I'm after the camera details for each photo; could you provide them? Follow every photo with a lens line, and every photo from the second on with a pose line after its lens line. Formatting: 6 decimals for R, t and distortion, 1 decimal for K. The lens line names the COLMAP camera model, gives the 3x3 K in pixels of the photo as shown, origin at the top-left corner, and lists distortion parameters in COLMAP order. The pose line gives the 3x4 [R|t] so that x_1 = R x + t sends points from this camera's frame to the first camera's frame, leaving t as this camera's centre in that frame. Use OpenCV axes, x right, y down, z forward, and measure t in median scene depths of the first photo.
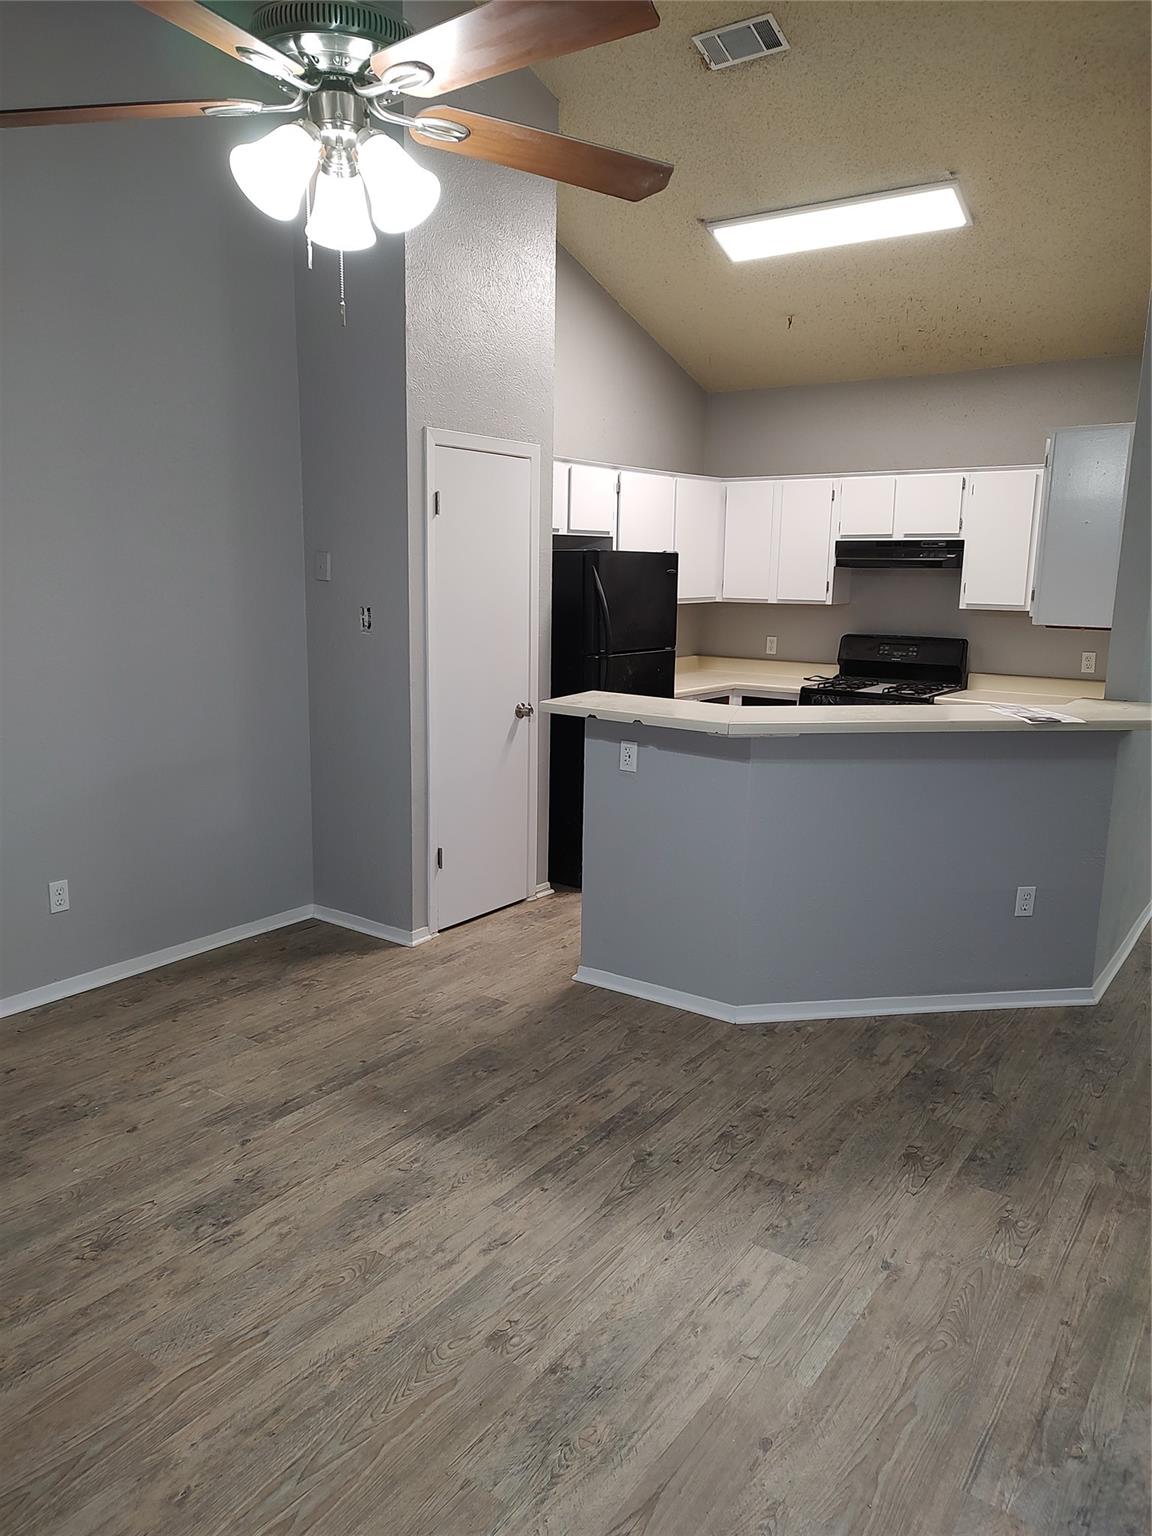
lens RADIAL K [[1086.5, 0, 580.0], [0, 1086.5, 778.0], [0, 0, 1]] dist [0.028777, -0.039535]
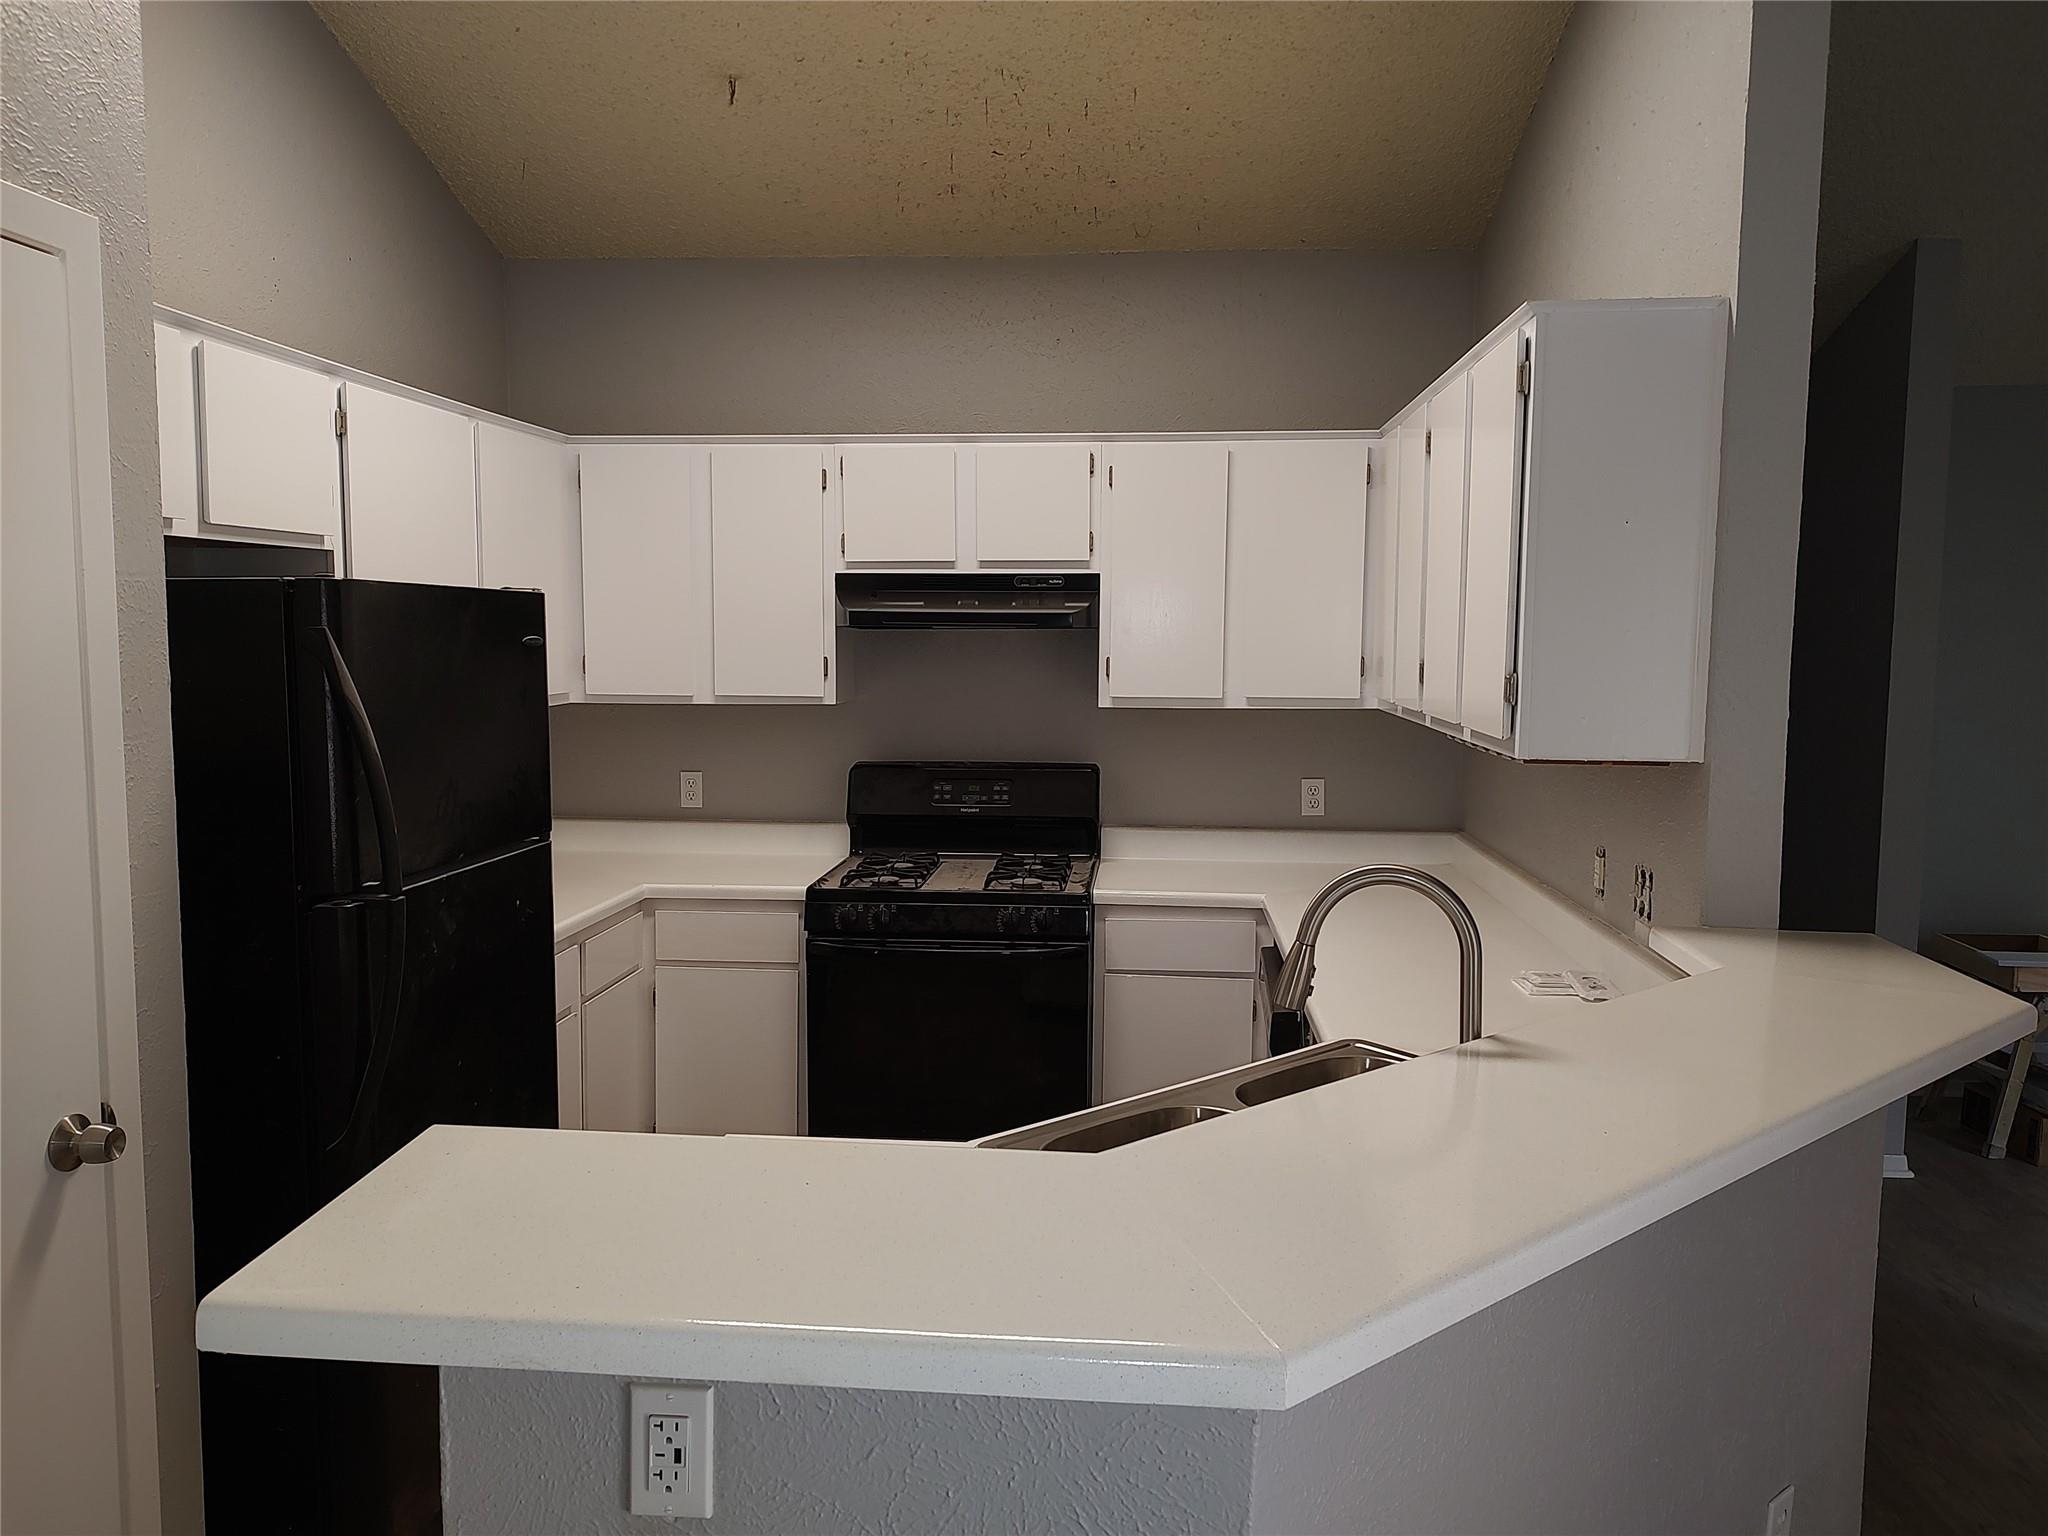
lens RADIAL K [[1448.6, 0, 1032.8], [0, 1448.6, 762.0], [0, 0, 1]] dist [0.028777, -0.039535]
pose [[0.857099, -0.054004, 0.512314, -0.023752], [0.103828, 0.992191, -0.069114, -0.087629], [-0.504581, 0.112430, 0.856013, 0.447272]]
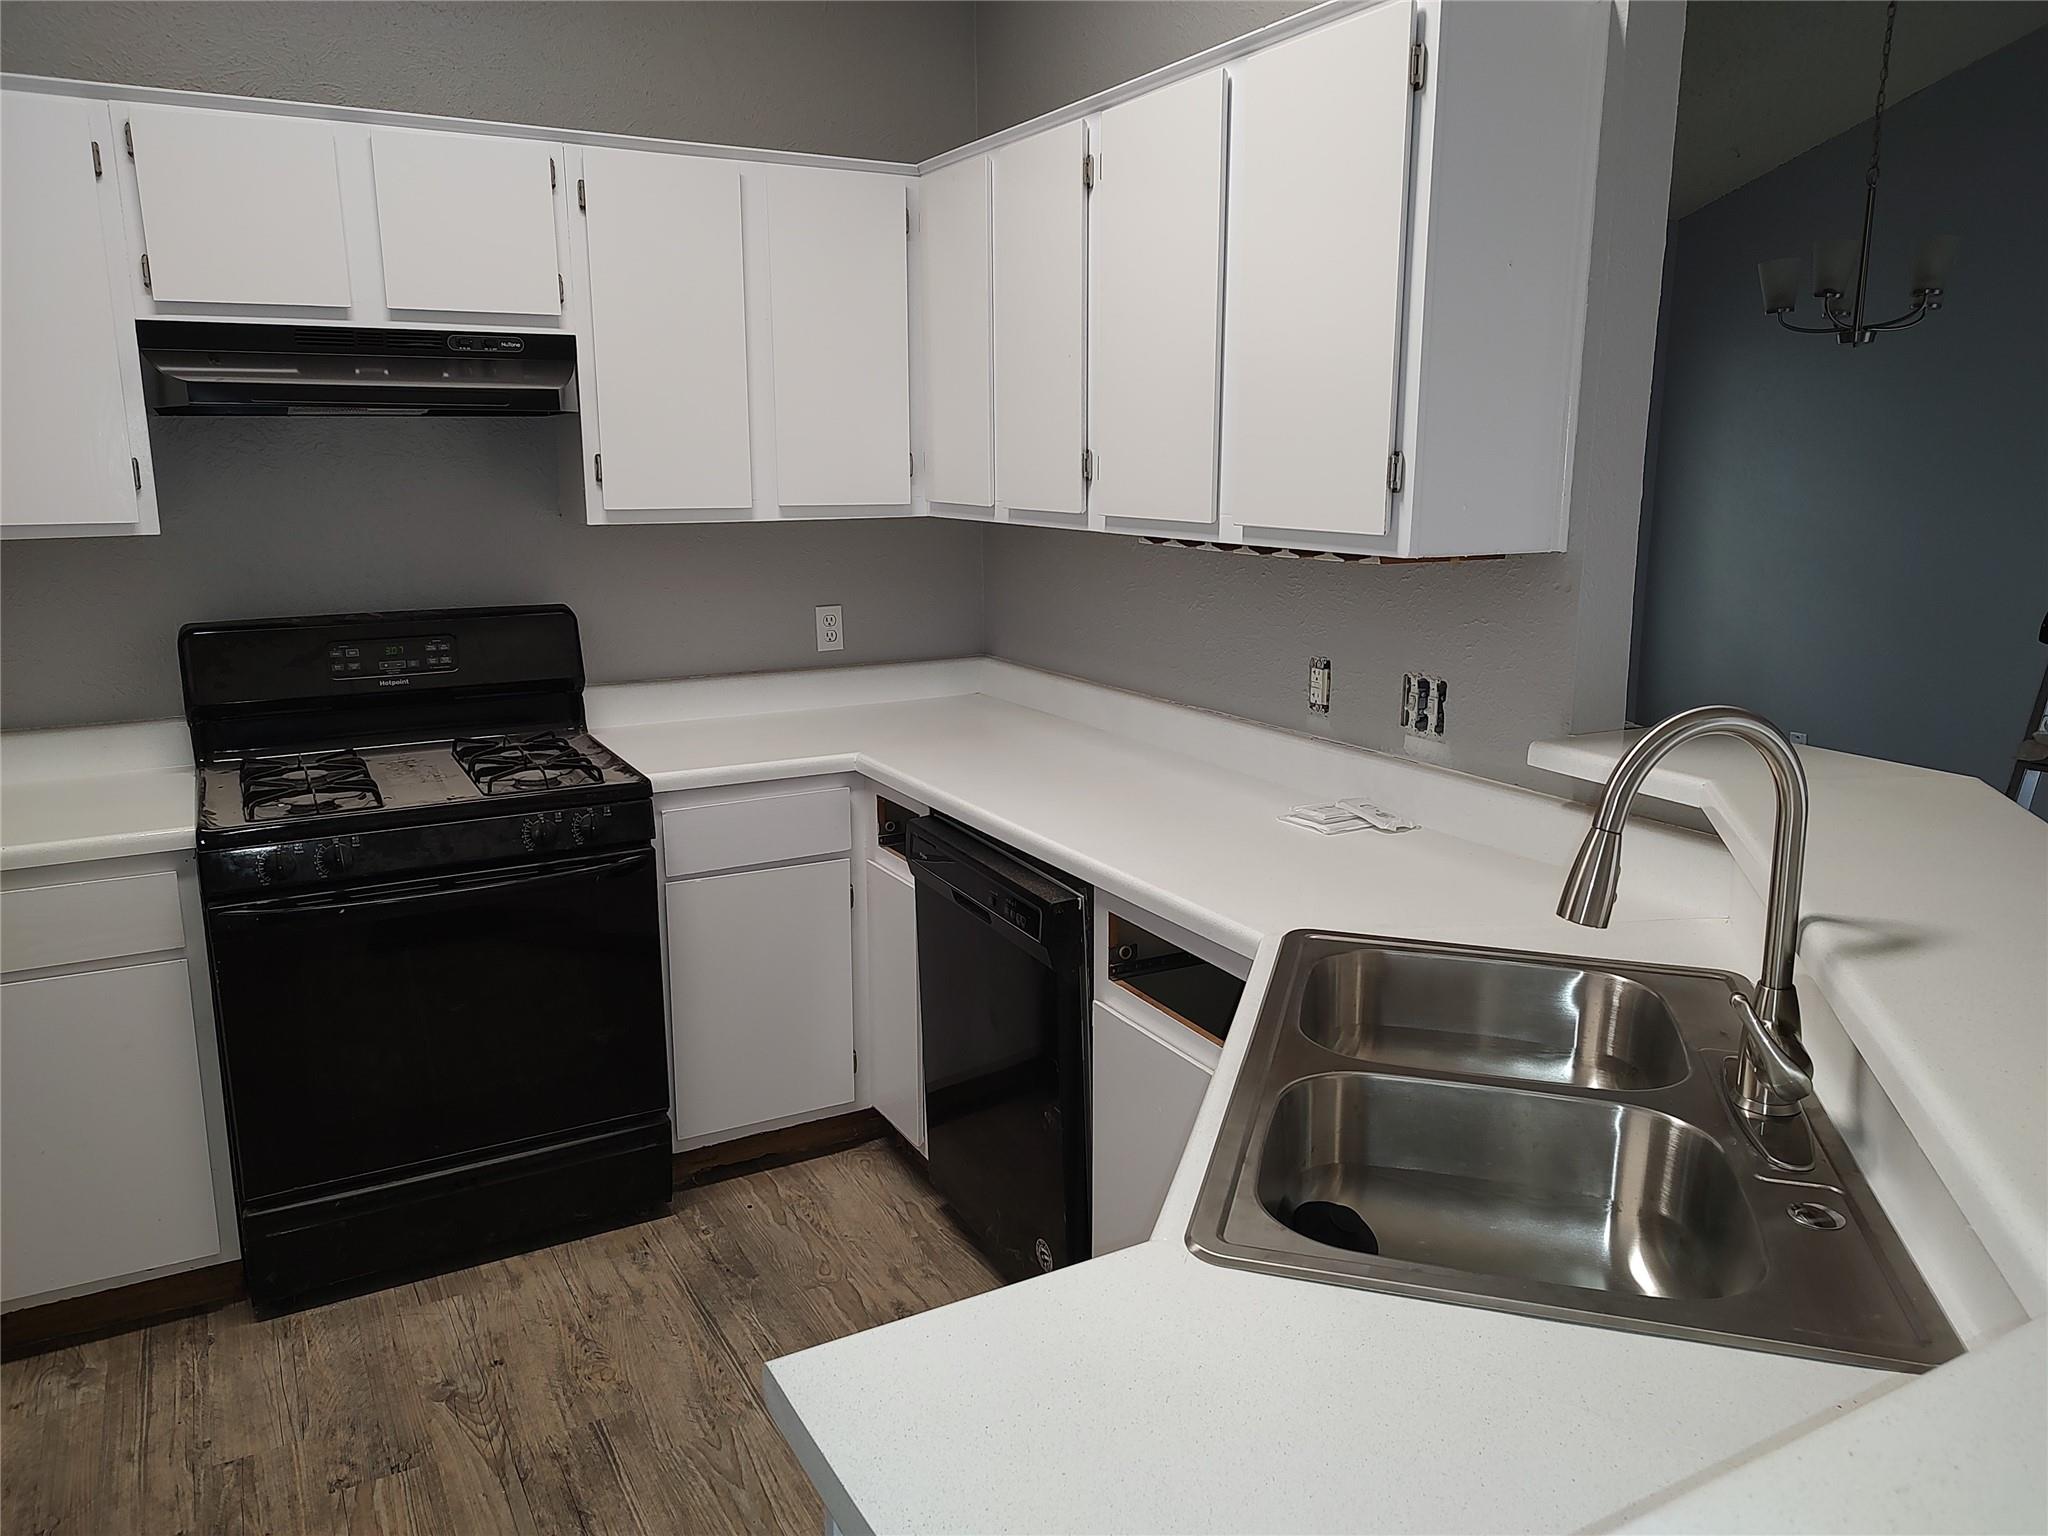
lens RADIAL K [[1448.6, 0, 1042.7], [0, 1448.6, 760.7], [0, 0, 1]] dist [0.028777, -0.039535]
pose [[0.415849, -0.201432, 0.886846, -0.039660], [0.179917, 0.974111, 0.136888, -0.118359], [-0.891459, 0.102634, 0.441324, 0.659989]]
